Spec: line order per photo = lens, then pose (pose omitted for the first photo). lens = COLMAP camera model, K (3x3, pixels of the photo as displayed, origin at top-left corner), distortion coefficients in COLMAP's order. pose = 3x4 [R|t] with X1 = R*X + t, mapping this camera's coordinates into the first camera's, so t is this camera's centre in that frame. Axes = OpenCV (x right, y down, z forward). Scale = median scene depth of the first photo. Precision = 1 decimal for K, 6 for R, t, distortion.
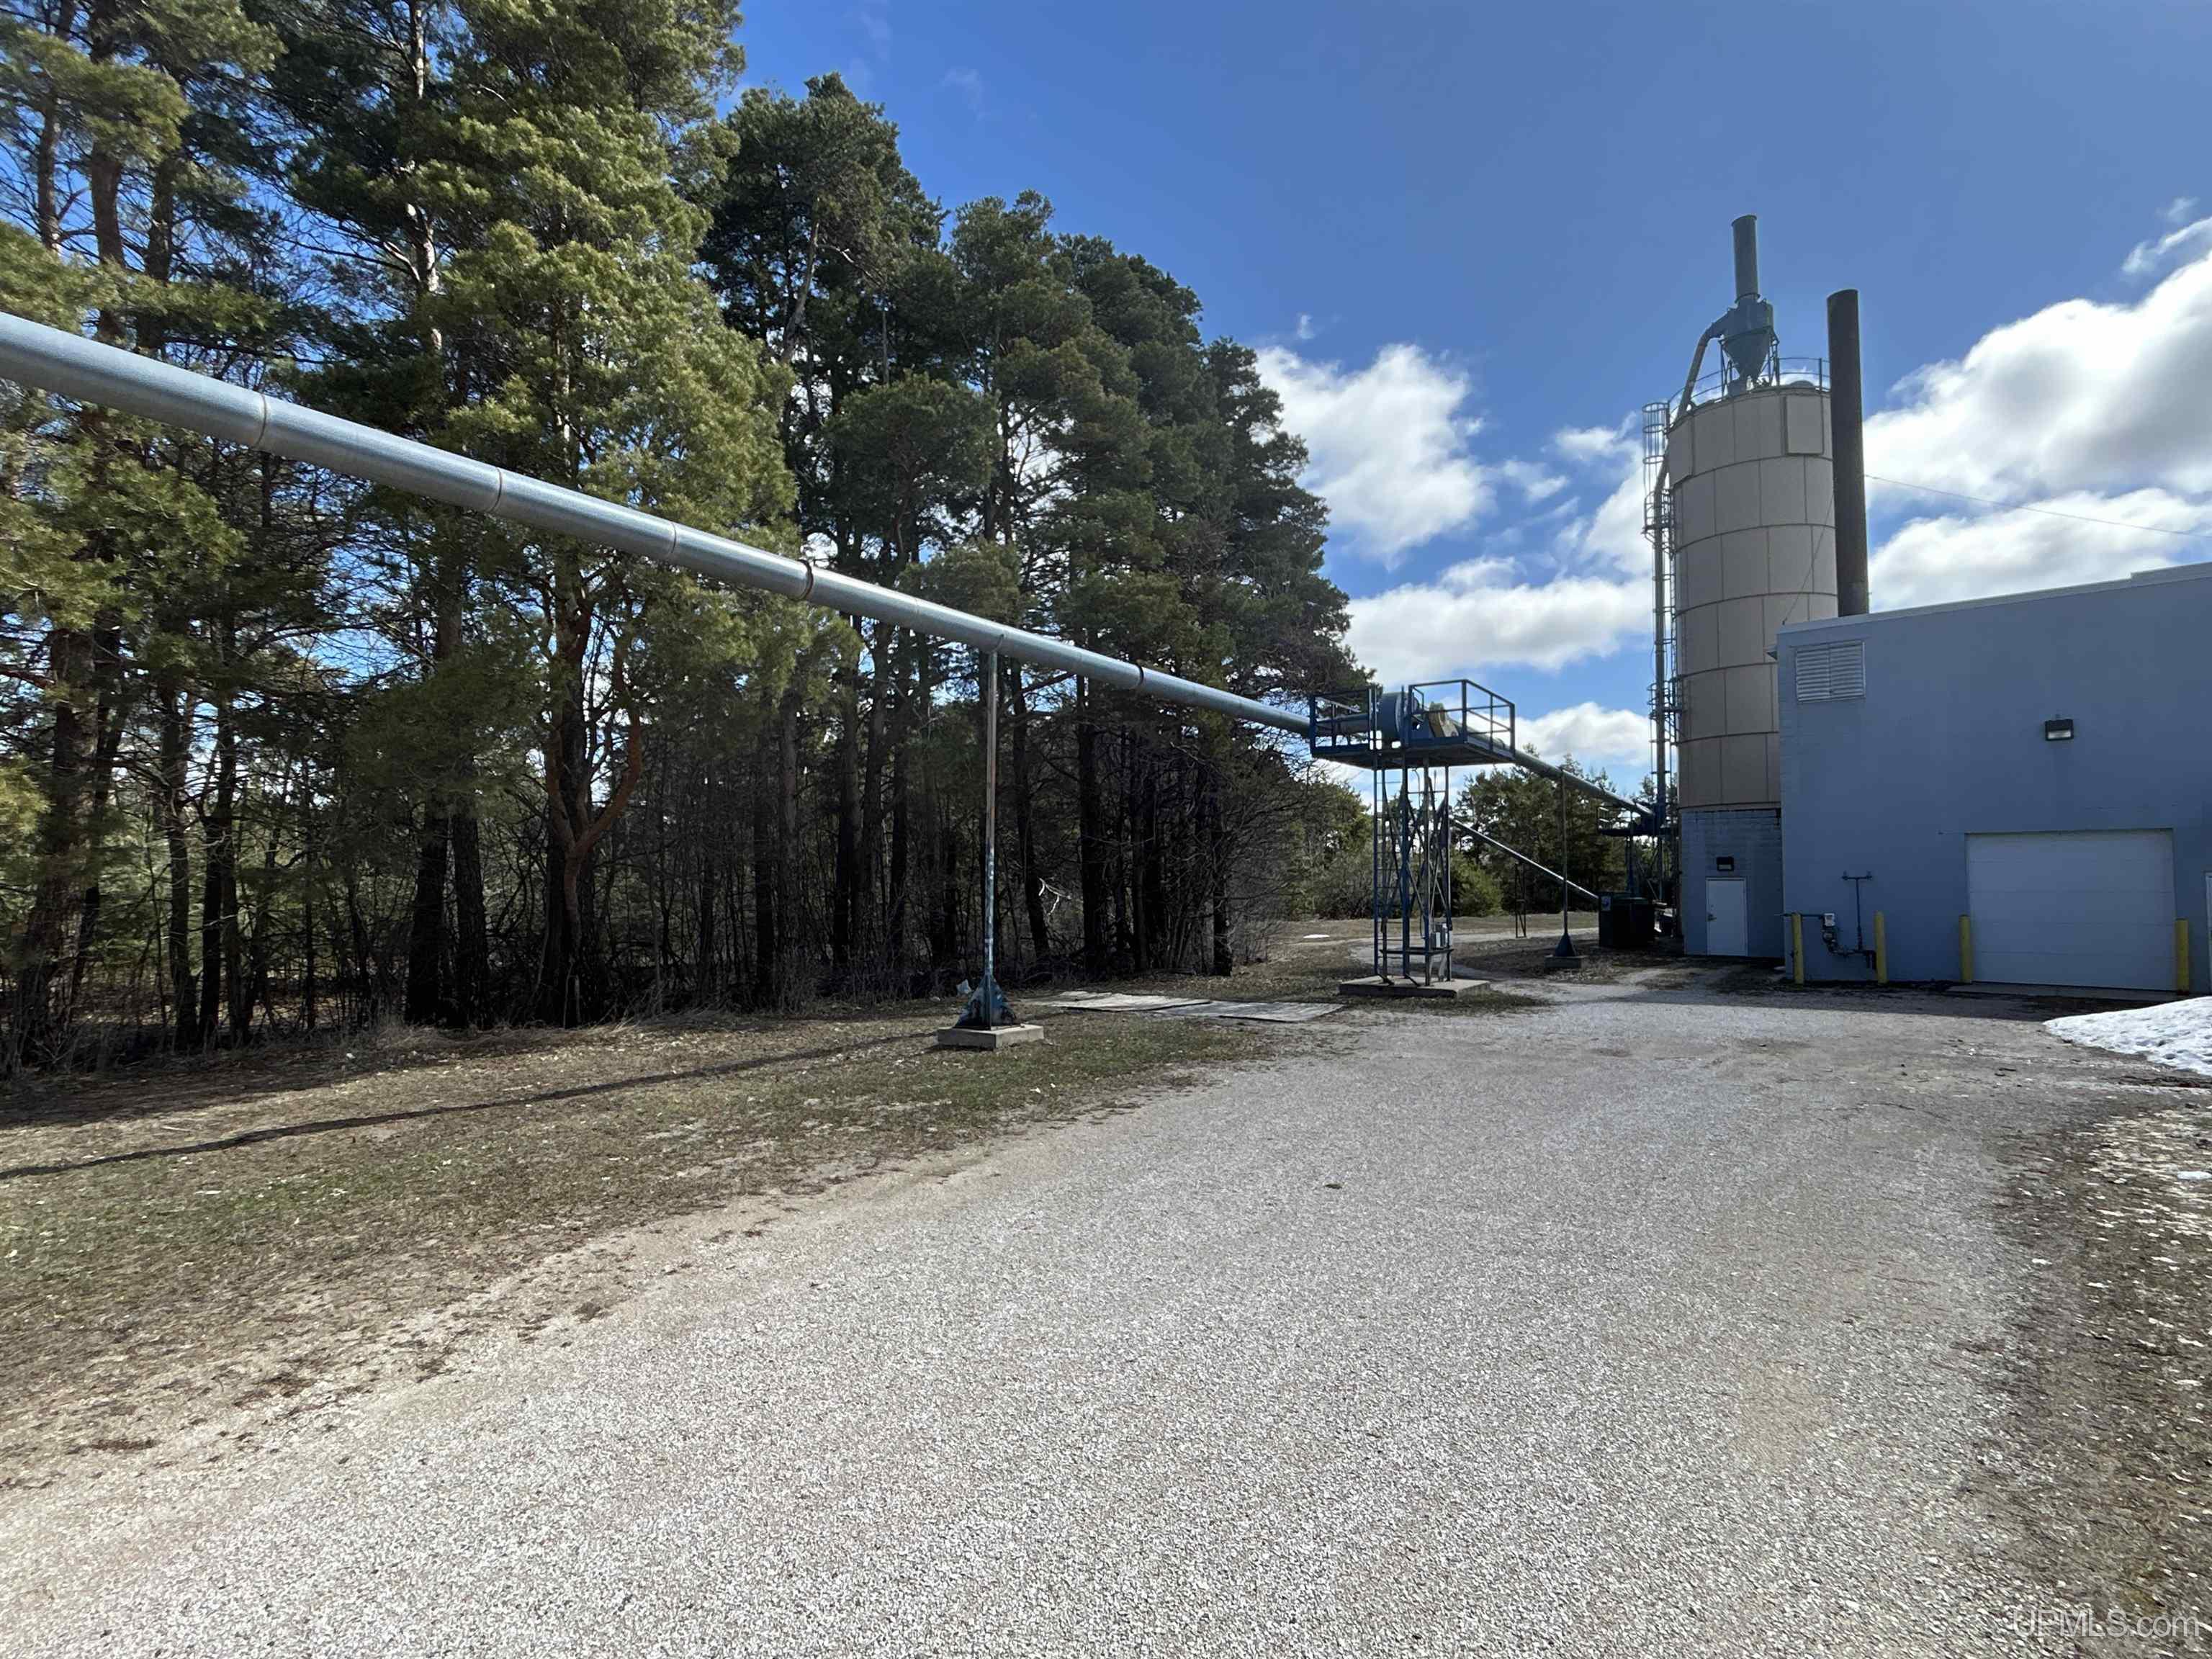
lens RADIAL K [[1082.8, 0, 1106.0], [0, 1082.8, 829.5], [0, 0, 1]] dist [0.001095, 0.000074]
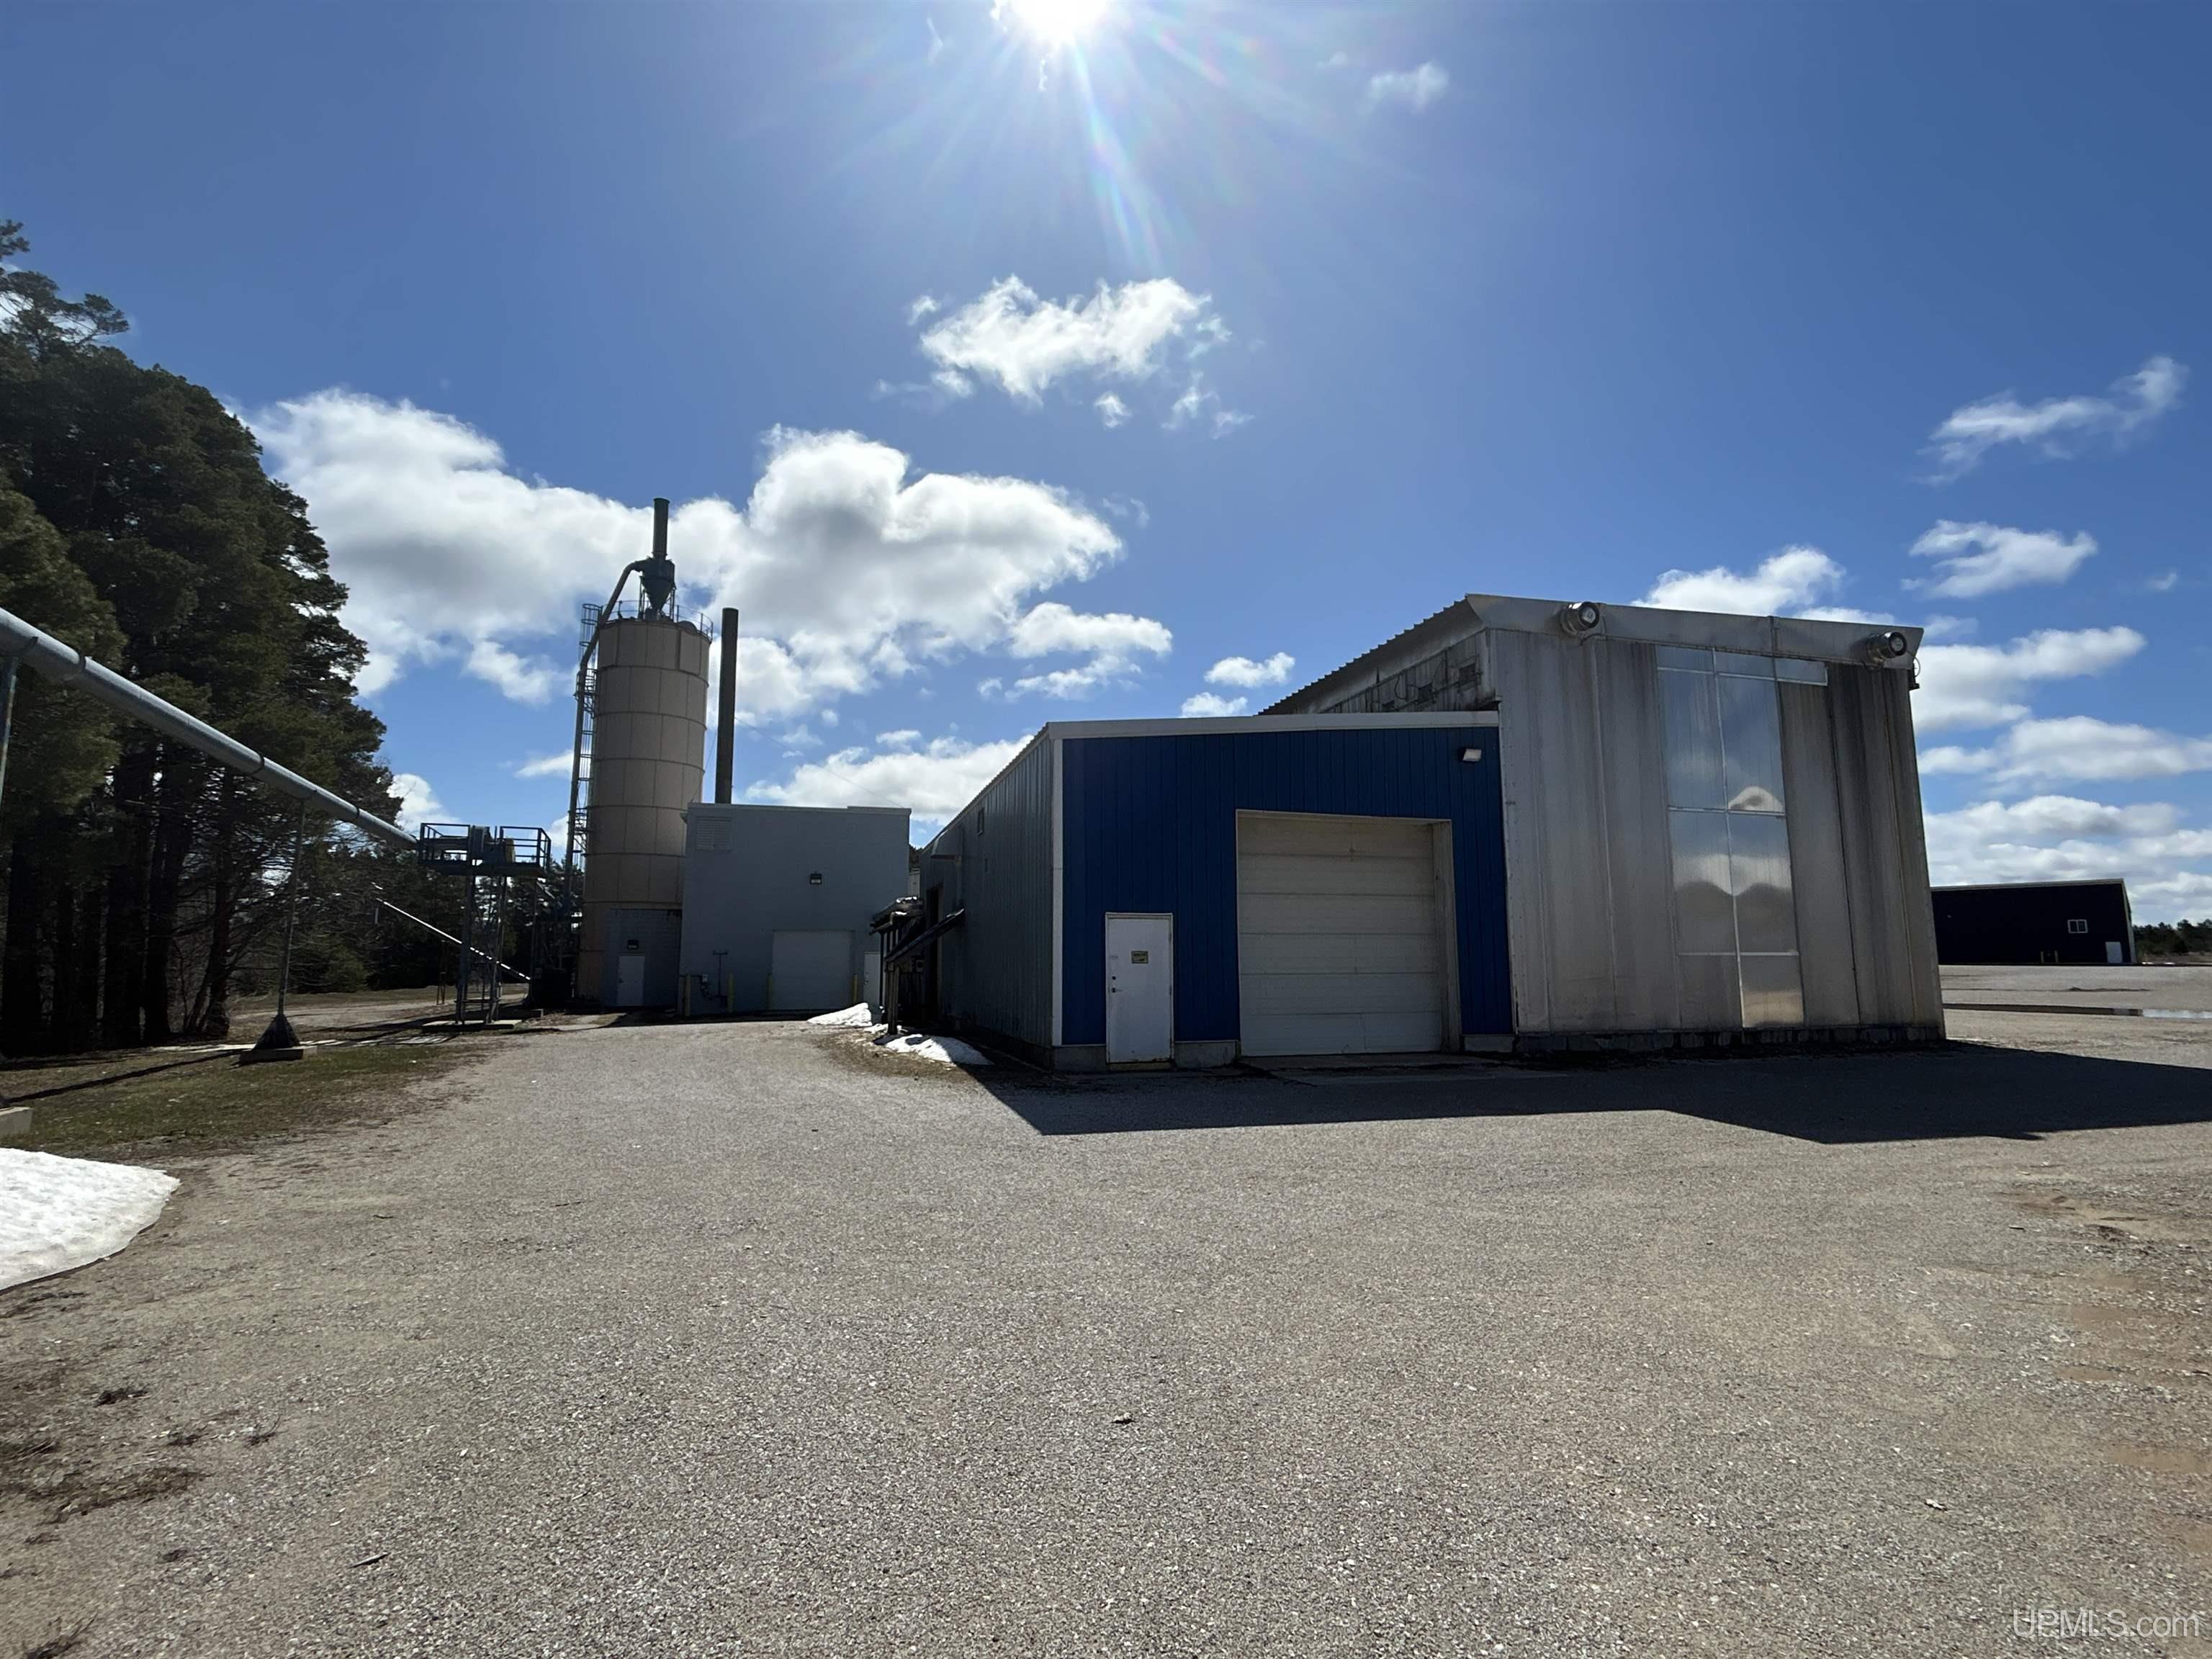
lens RADIAL K [[1040.1, 0, 1106.0], [0, 1040.1, 829.5], [0, 0, 1]] dist [-0.000331, -0.000099]
pose [[0.520826, 0.101988, 0.847549, -0.358012], [-0.037131, 0.994605, -0.096867, -0.012272], [-0.852855, 0.018981, 0.521803, -0.344316]]
